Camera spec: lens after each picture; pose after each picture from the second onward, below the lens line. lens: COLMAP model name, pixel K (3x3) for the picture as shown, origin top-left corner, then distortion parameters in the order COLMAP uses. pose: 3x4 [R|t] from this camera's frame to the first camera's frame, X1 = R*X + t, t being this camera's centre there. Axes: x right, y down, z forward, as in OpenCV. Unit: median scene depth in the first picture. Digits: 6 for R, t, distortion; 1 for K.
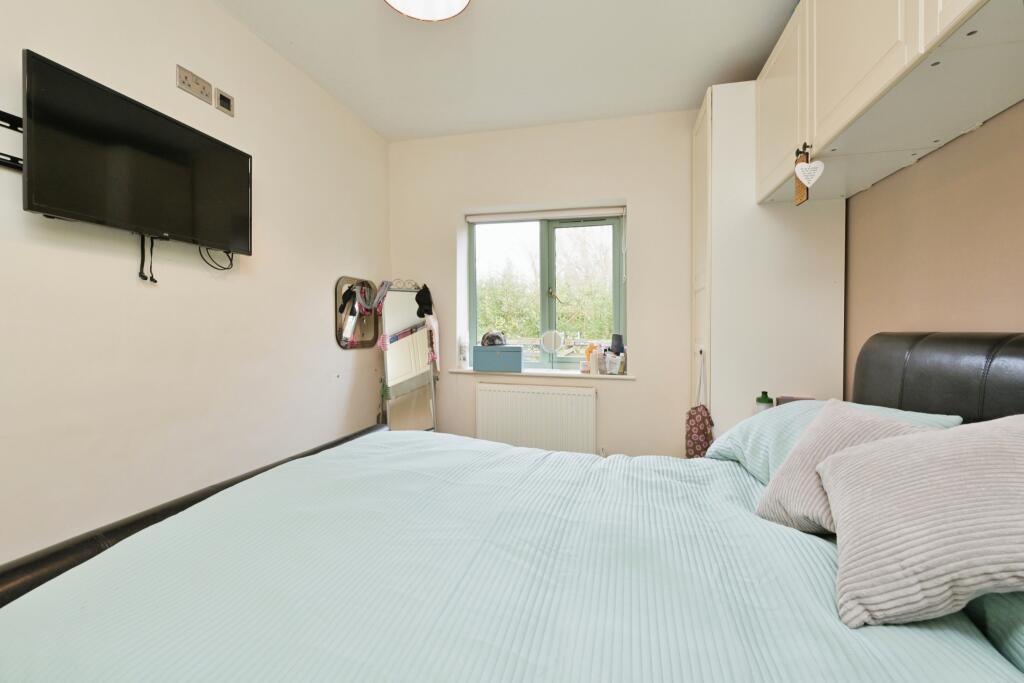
lens RADIAL K [[427.3, 0, 510.4], [0, 427.3, 327.0], [0, 0, 1]] dist [-0.001239, -0.000175]
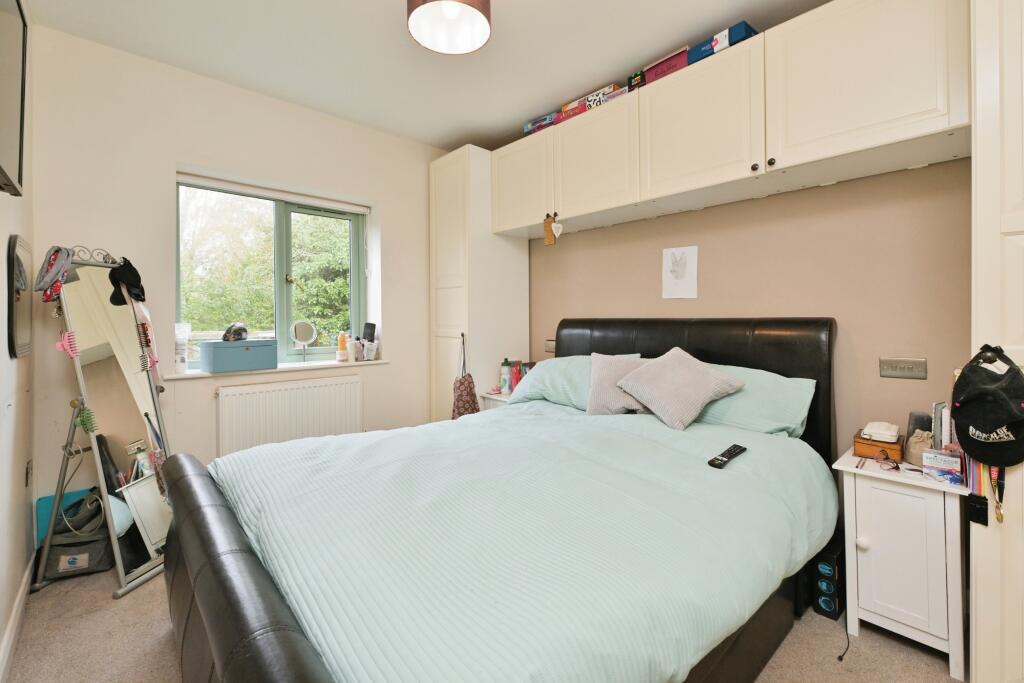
lens RADIAL K [[423.7, 0, 510.5], [0, 423.7, 303.1], [0, 0, 1]] dist [-0.000496, -0.000045]
pose [[0.552566, 0.019568, 0.833240, -0.444638], [0.005678, 0.999613, -0.027241, -0.003412], [-0.833450, 0.019784, 0.552241, 0.099641]]
